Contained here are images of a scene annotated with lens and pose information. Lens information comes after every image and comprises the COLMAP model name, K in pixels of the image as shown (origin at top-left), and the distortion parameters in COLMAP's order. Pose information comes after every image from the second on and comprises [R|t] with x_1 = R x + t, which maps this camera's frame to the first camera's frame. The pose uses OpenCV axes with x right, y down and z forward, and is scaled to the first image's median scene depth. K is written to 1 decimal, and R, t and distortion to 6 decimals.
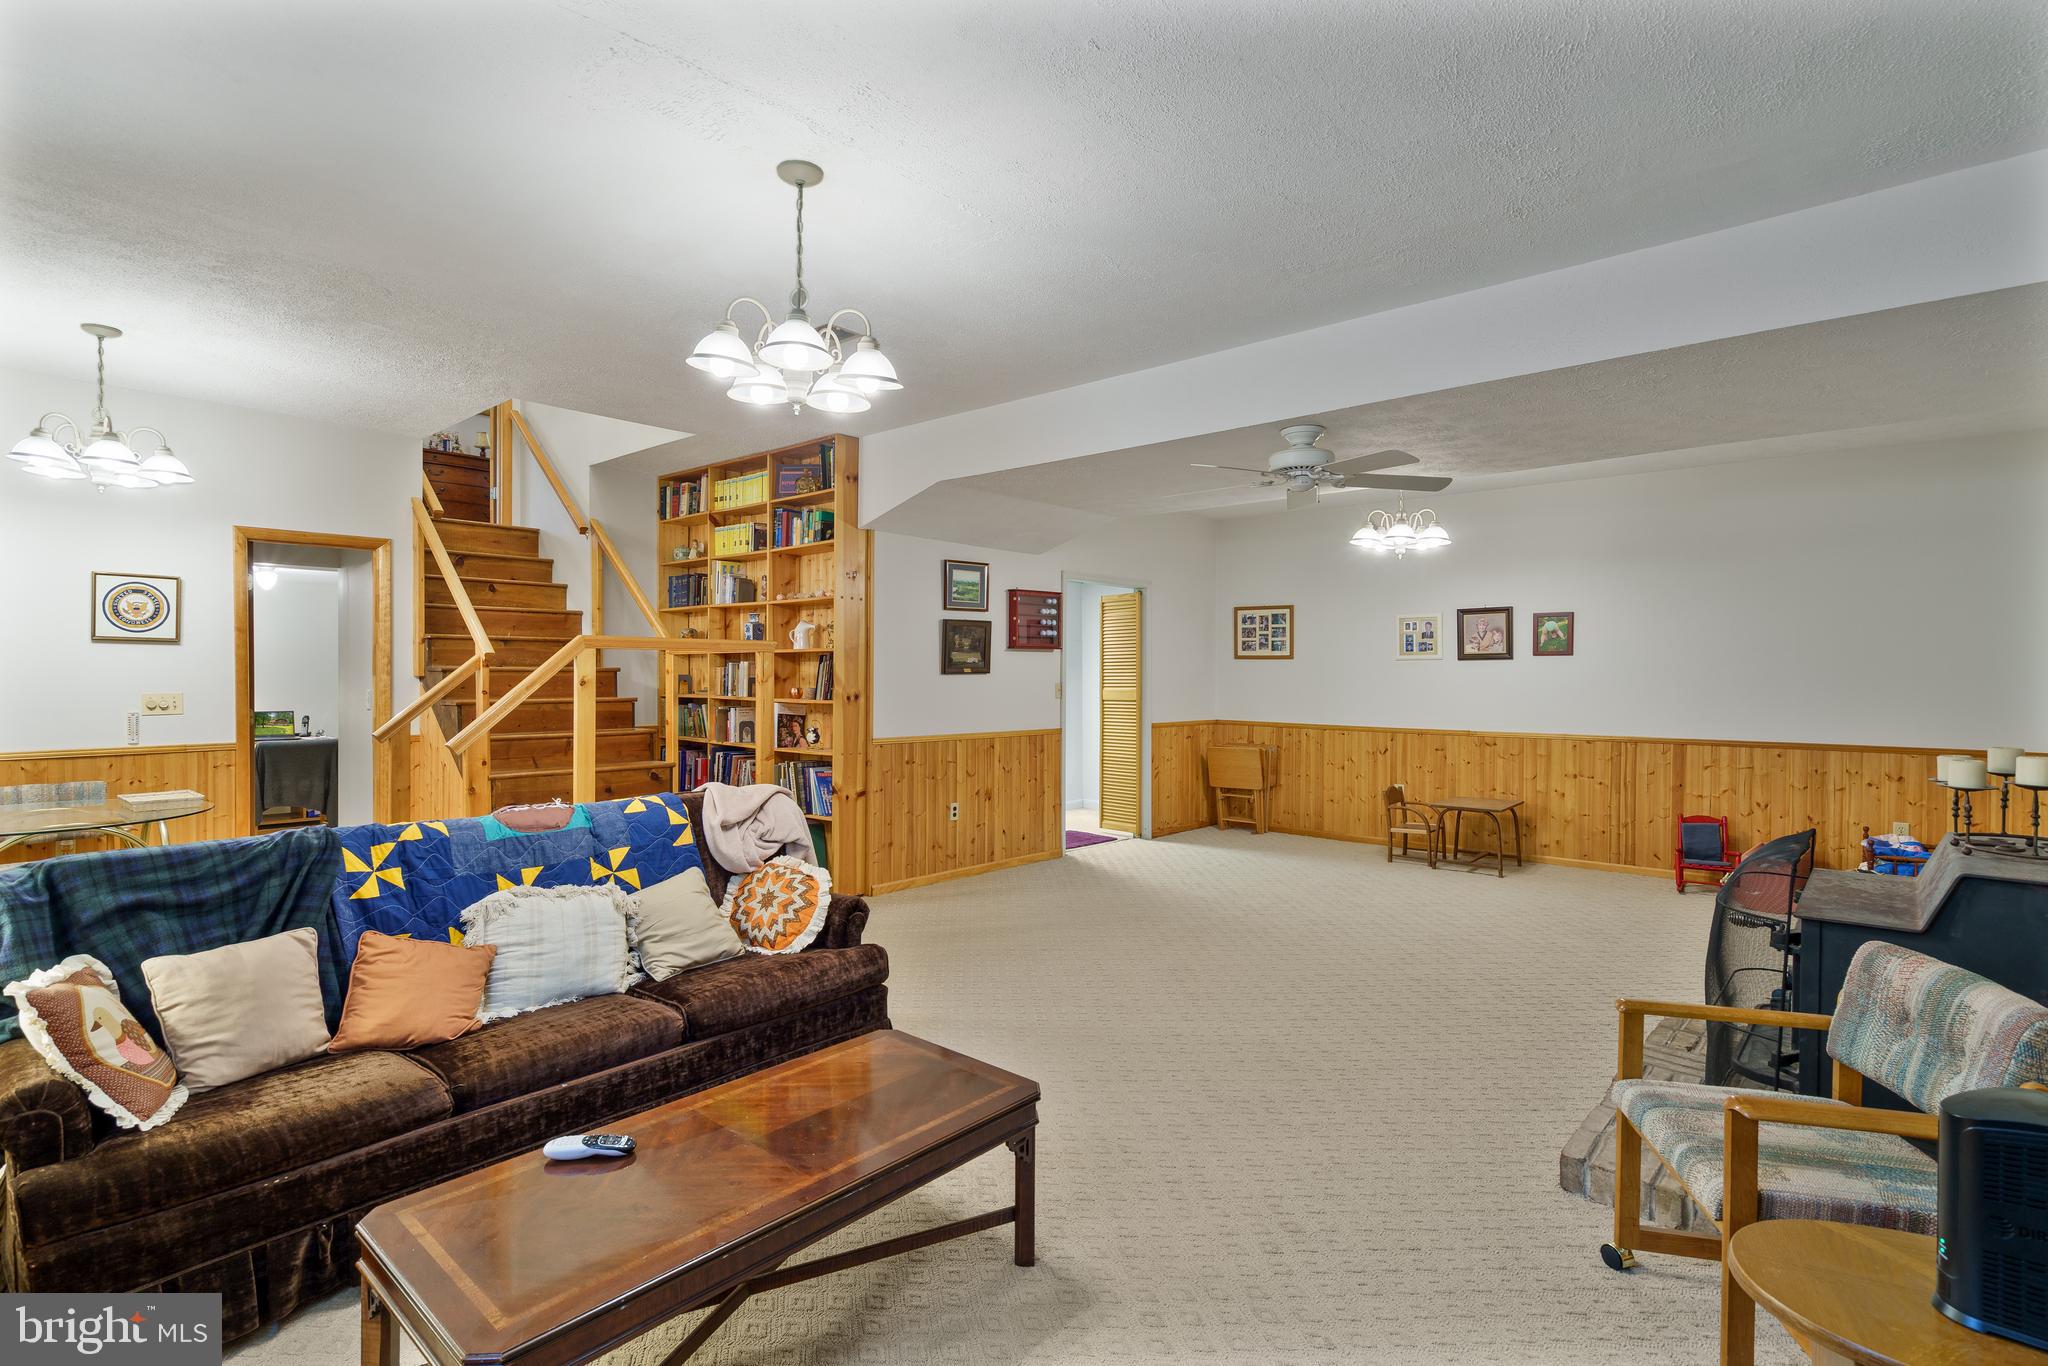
lens RADIAL K [[1009.8, 0, 1018.7], [0, 1009.8, 685.1], [0, 0, 1]] dist [0.006901, -0.002504]
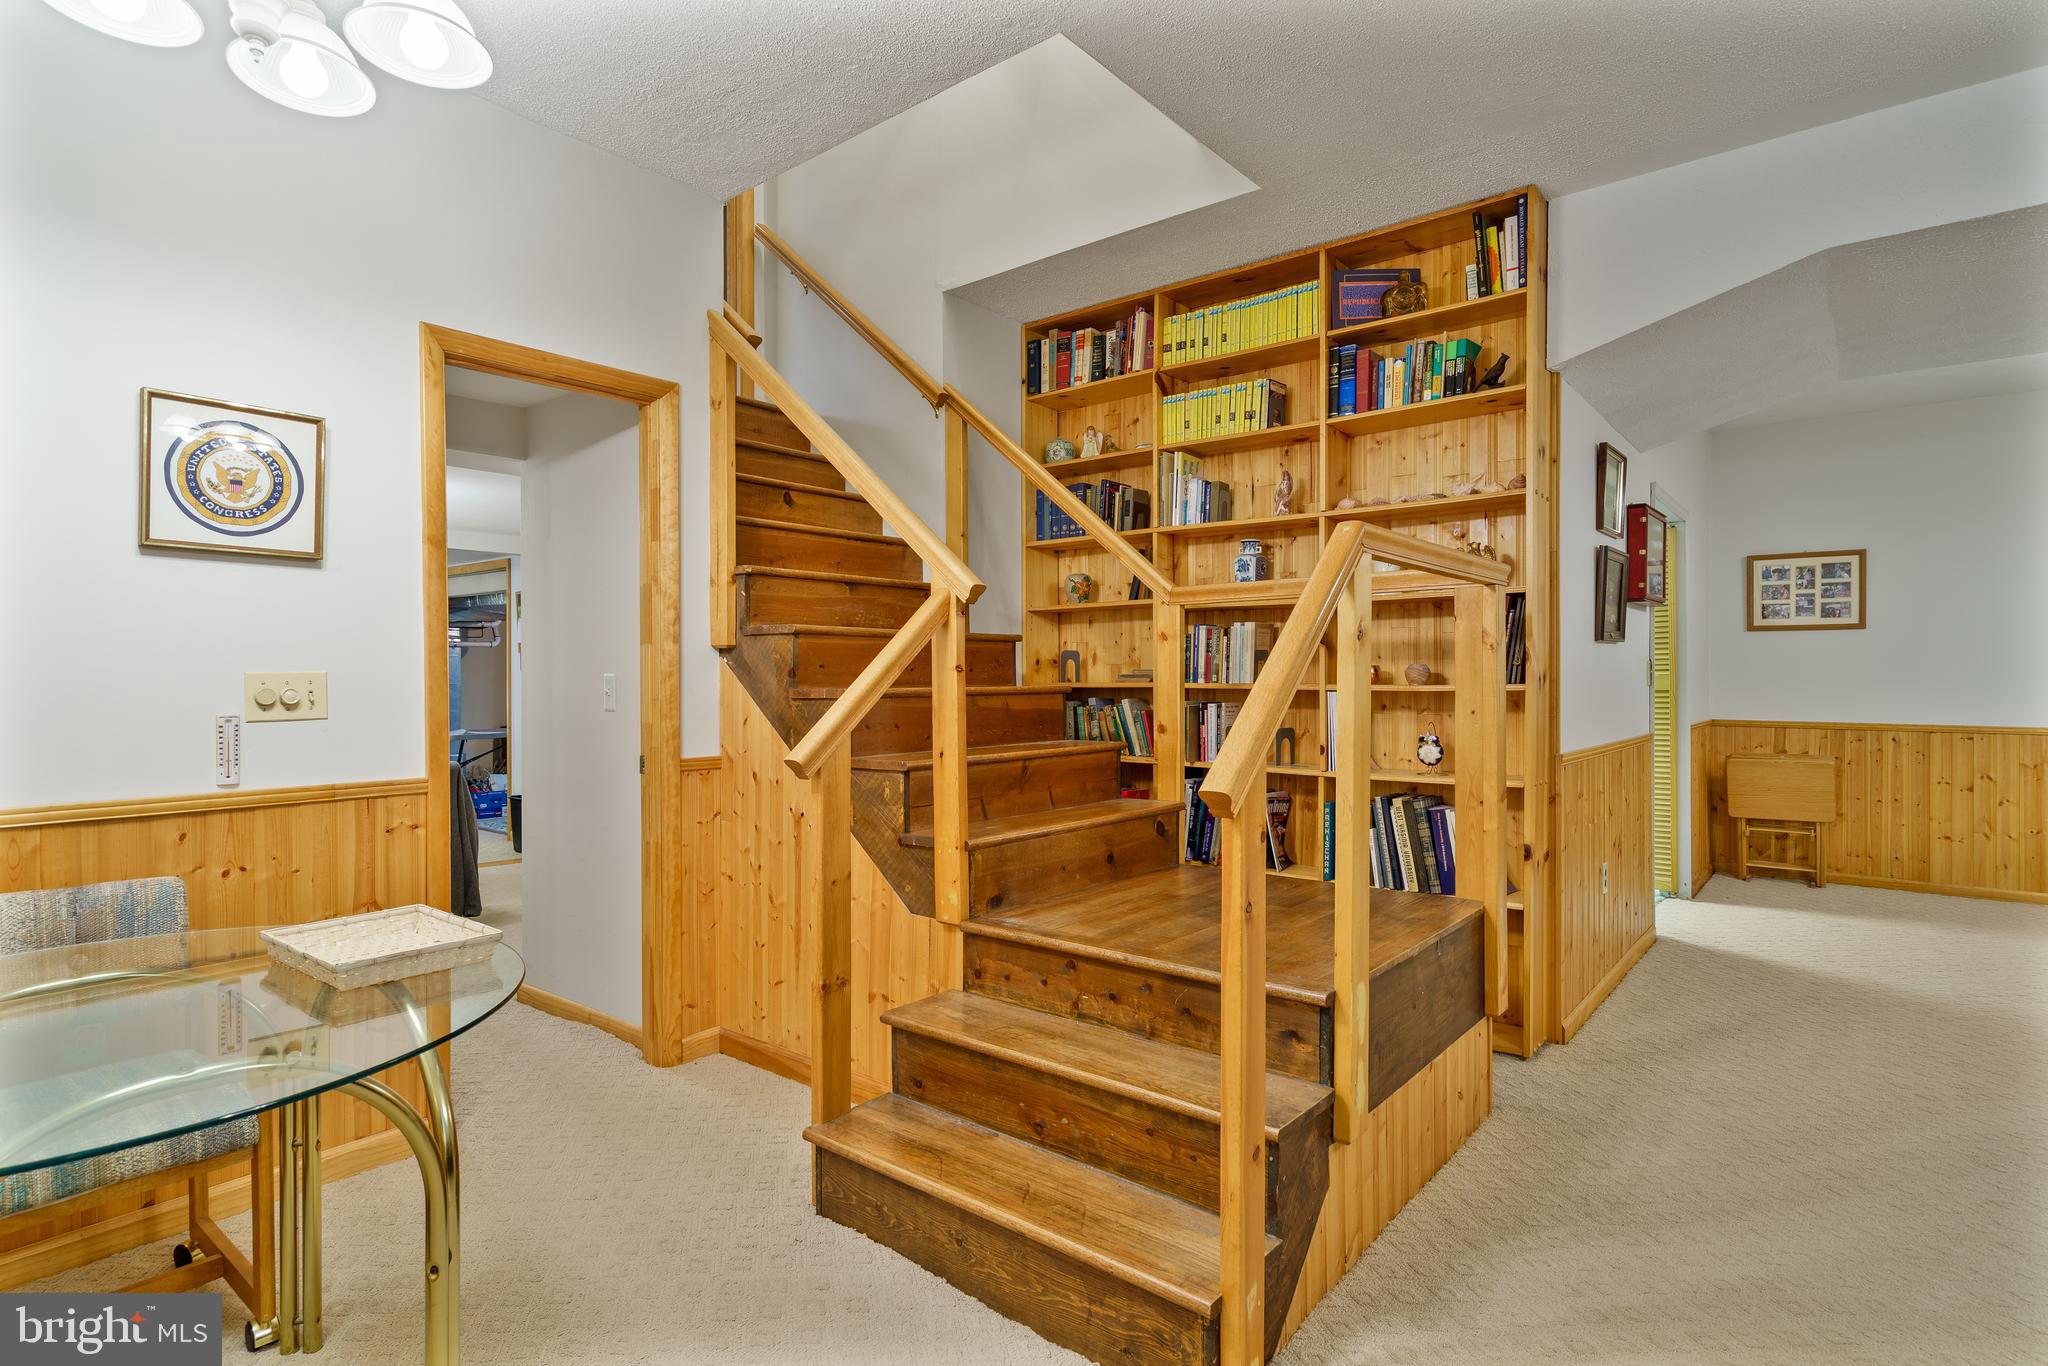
lens RADIAL K [[1009.8, 0, 981.7], [0, 1009.8, 687.2], [0, 0, 1]] dist [0.006901, -0.002504]
pose [[0.999418, -0.003970, 0.033886, -0.421546], [0.003889, 0.999989, 0.002457, 0.011195], [-0.033895, -0.002323, 0.999423, 0.410585]]
